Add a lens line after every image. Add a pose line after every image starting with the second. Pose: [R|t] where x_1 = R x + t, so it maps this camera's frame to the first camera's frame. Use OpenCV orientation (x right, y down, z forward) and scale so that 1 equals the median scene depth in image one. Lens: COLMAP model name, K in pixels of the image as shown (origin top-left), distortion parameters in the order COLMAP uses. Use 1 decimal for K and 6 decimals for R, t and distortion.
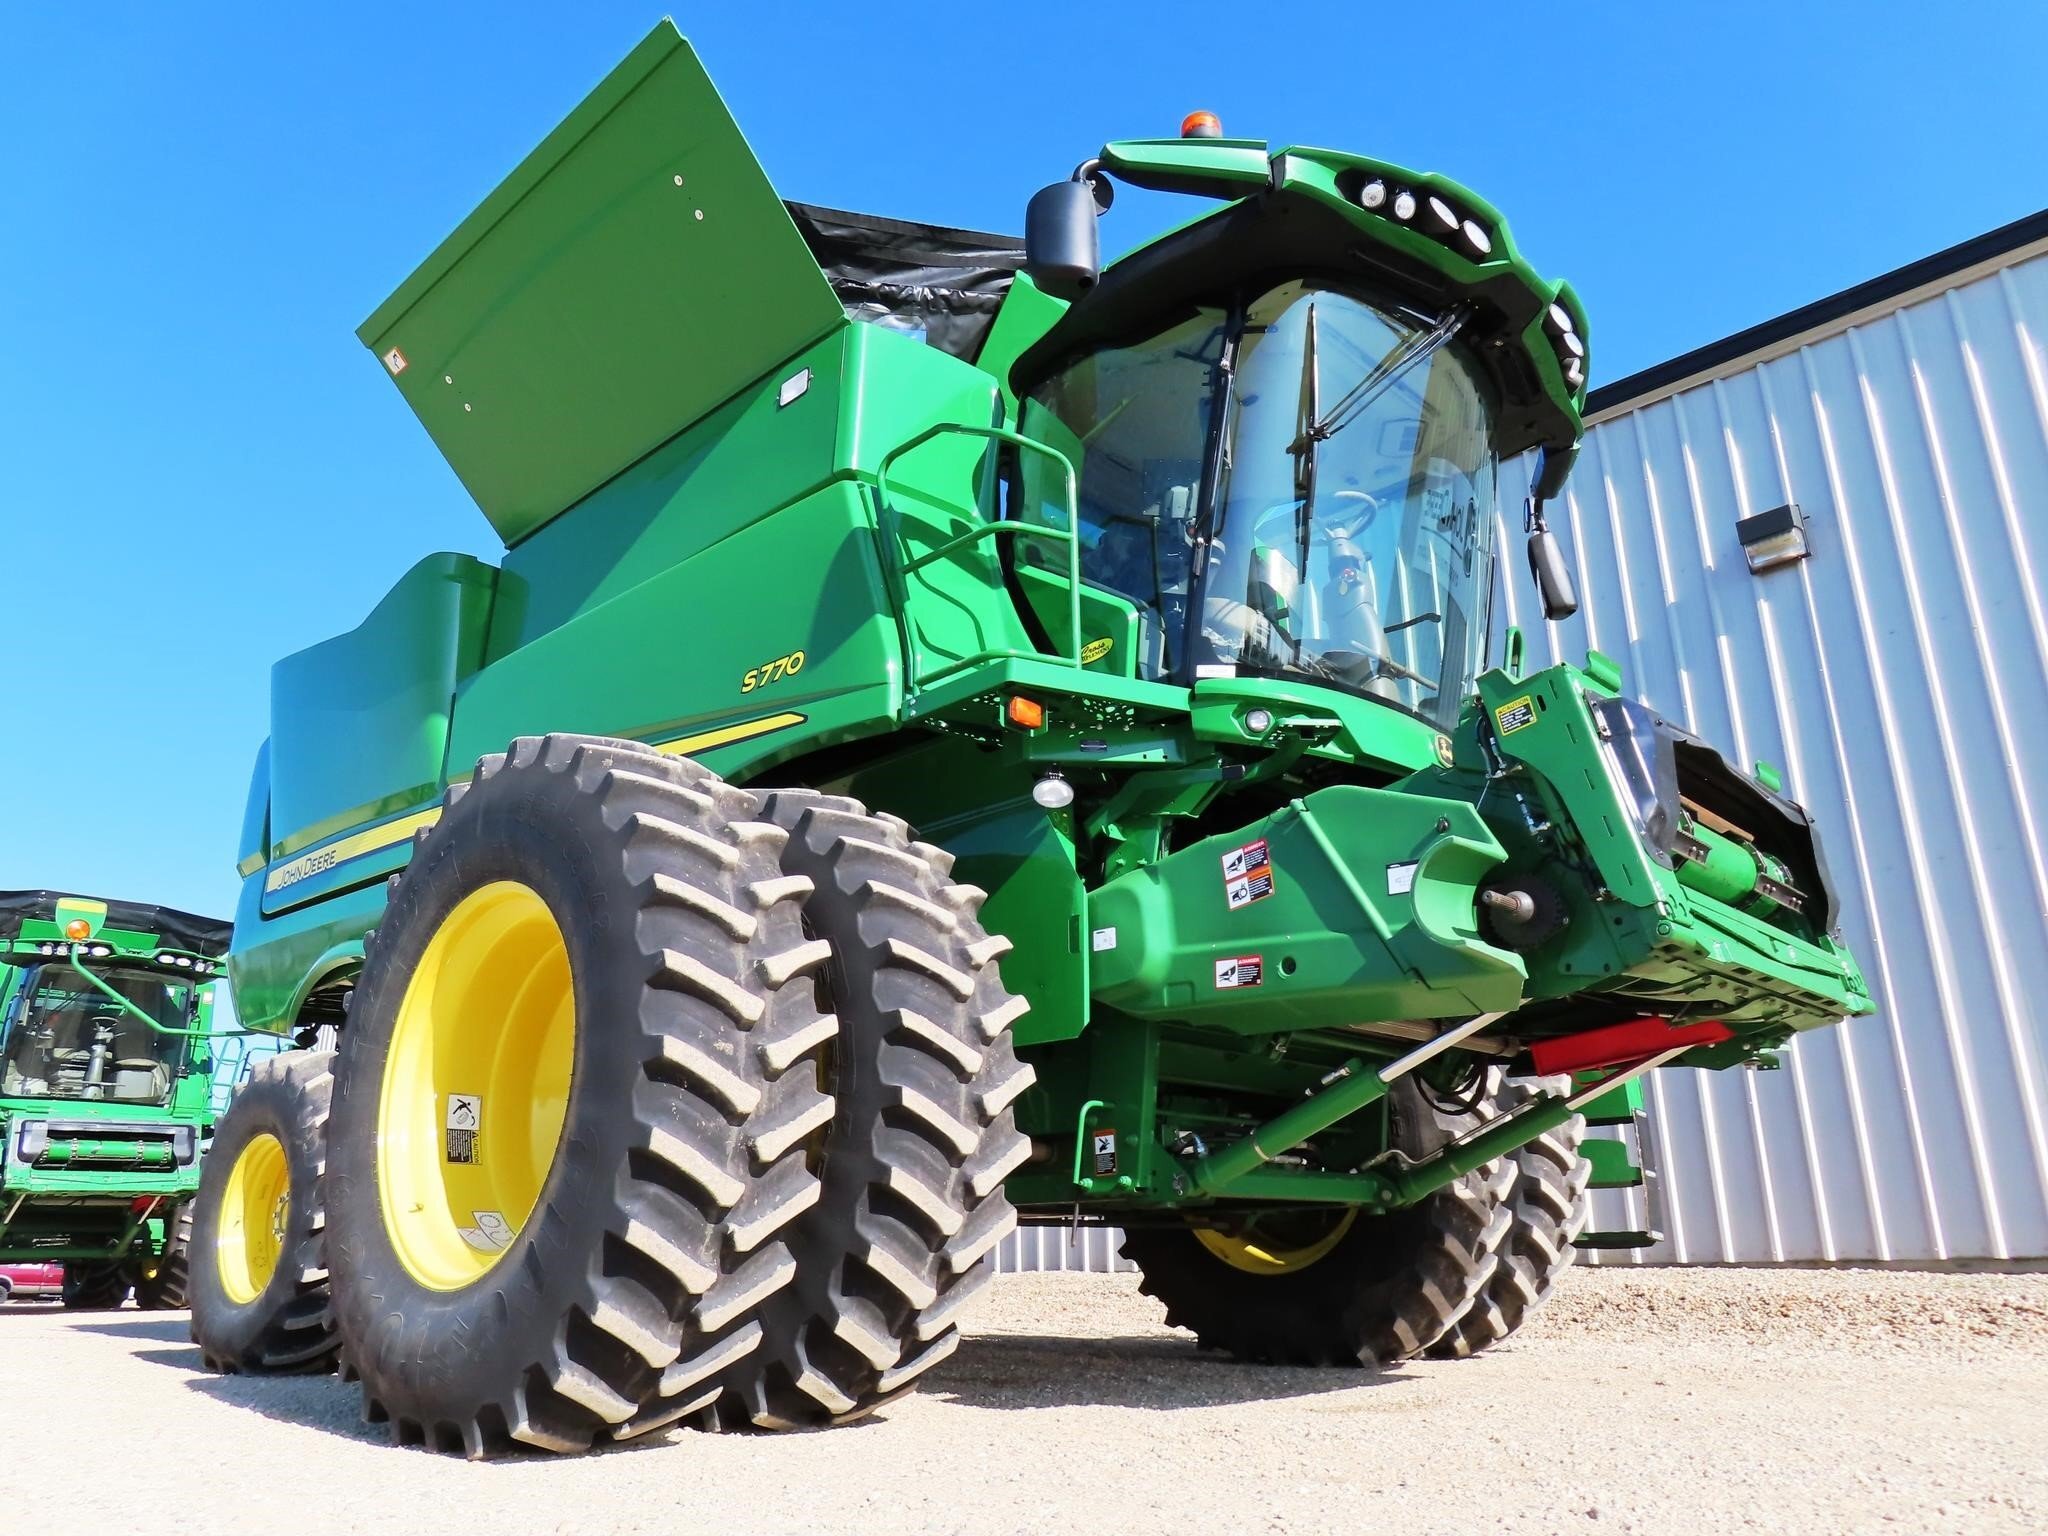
lens RADIAL K [[1462.2, 0, 1019.5], [0, 1462.2, 773.7], [0, 0, 1]] dist [-0.006503, -0.001136]
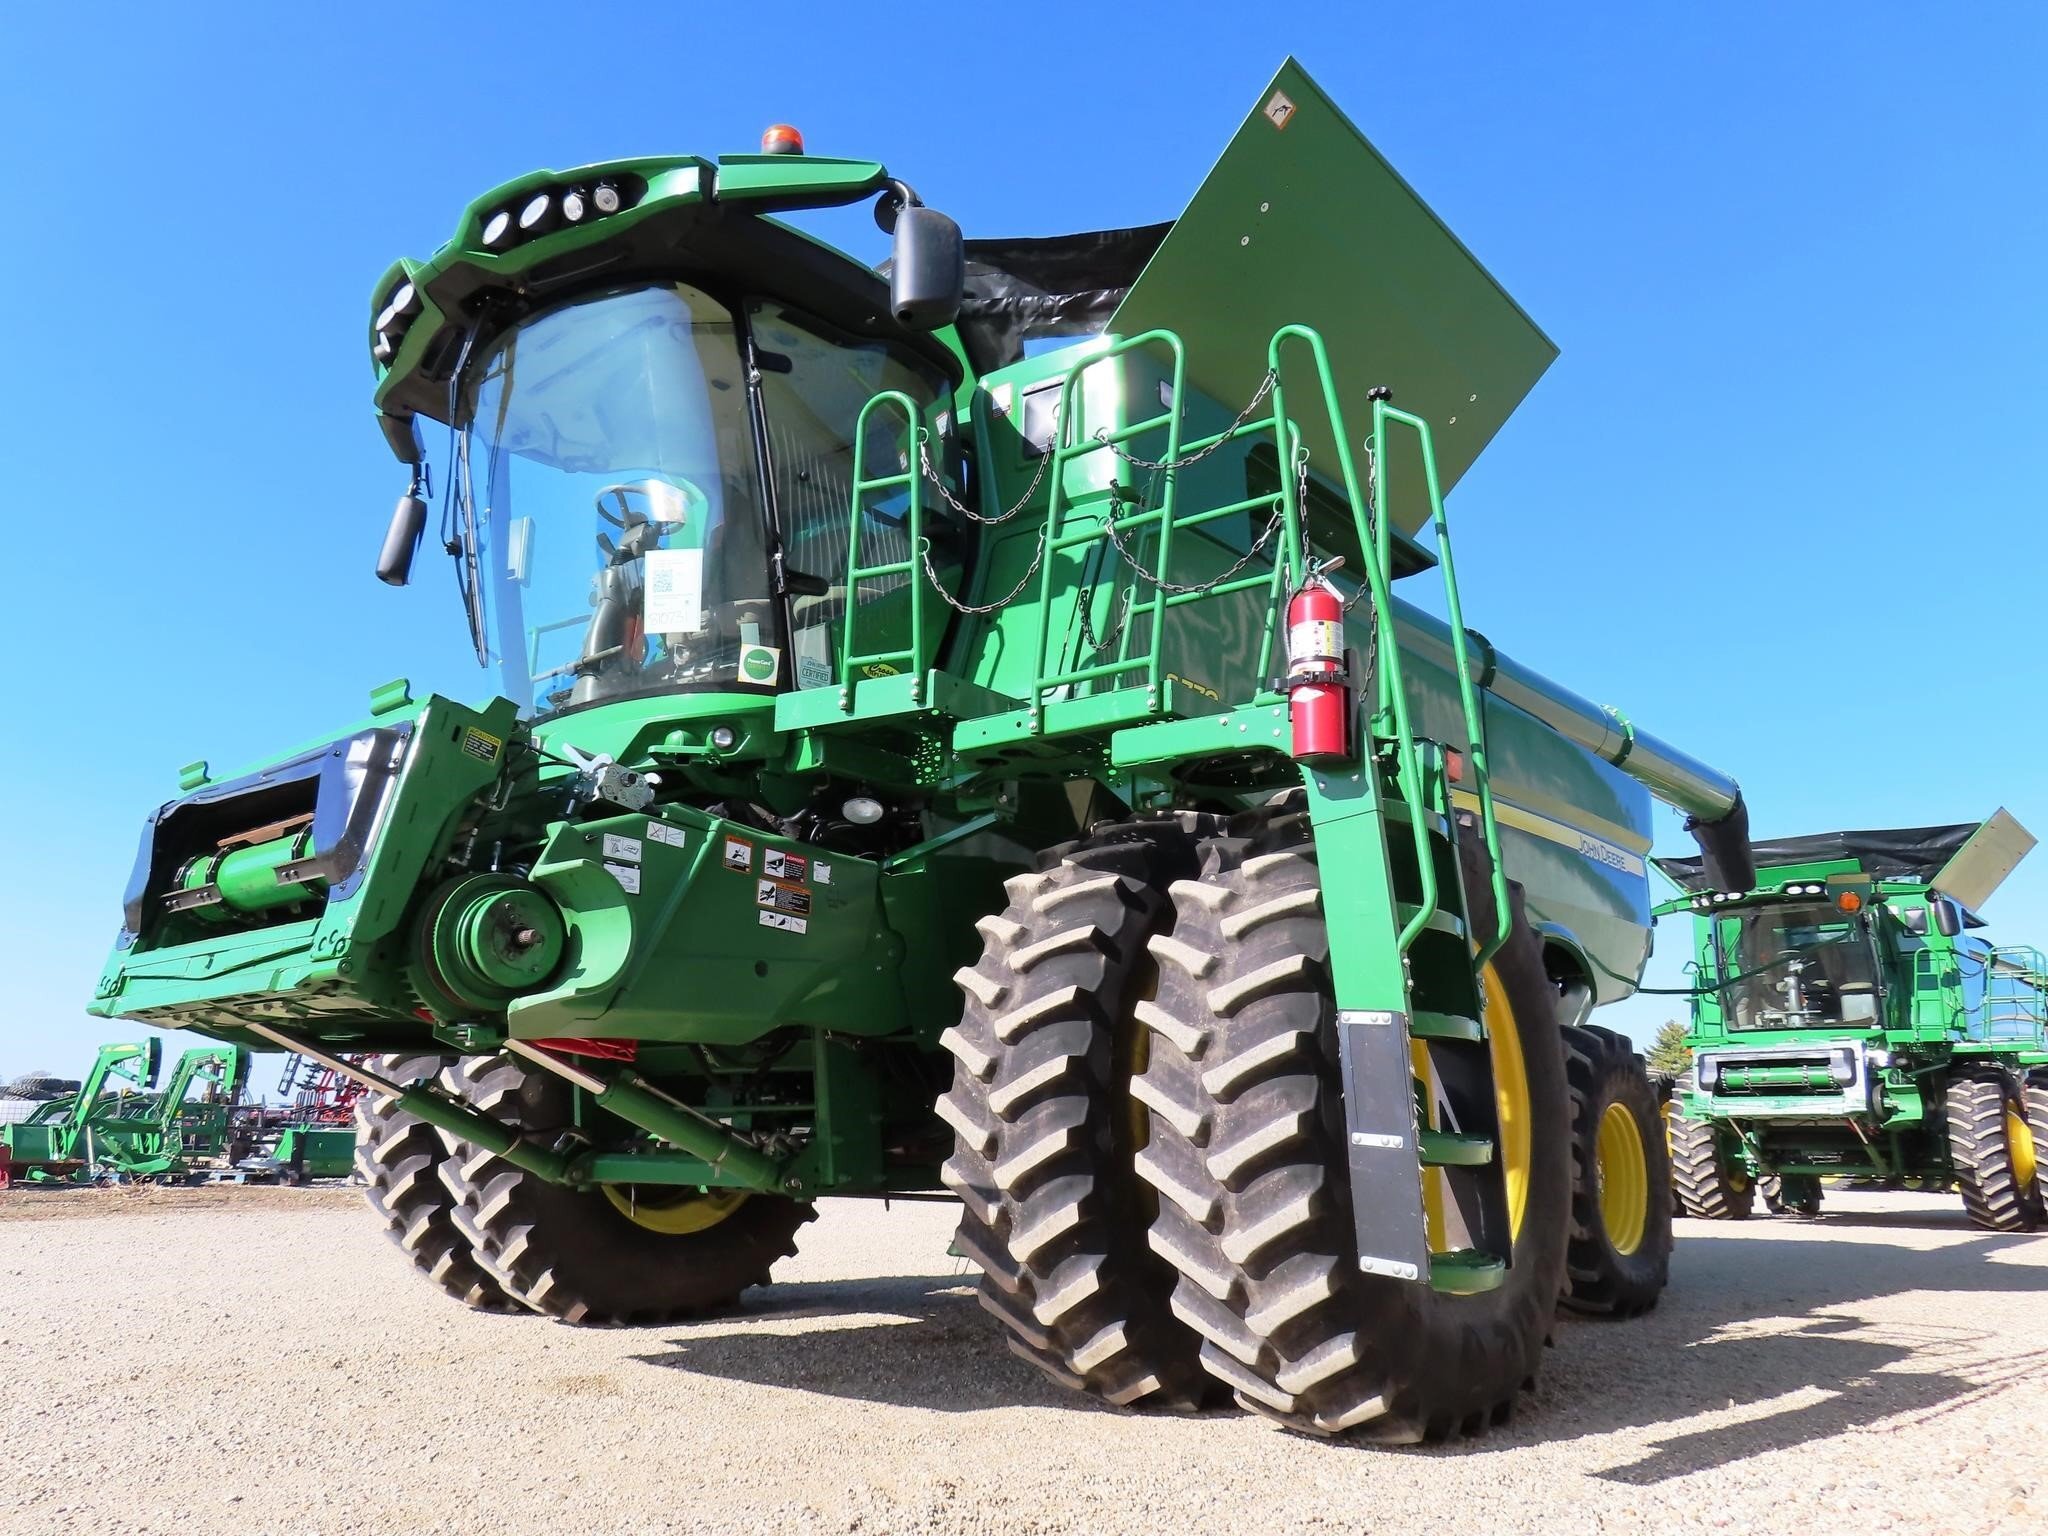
lens RADIAL K [[1464.4, 0, 1019.9], [0, 1464.4, 768.7], [0, 0, 1]] dist [-0.003686, -0.002618]
pose [[0.067618, -0.232009, -0.970361, 1.152389], [0.297404, 0.933059, -0.202366, 0.269999], [0.952354, -0.274906, 0.132092, 1.060041]]
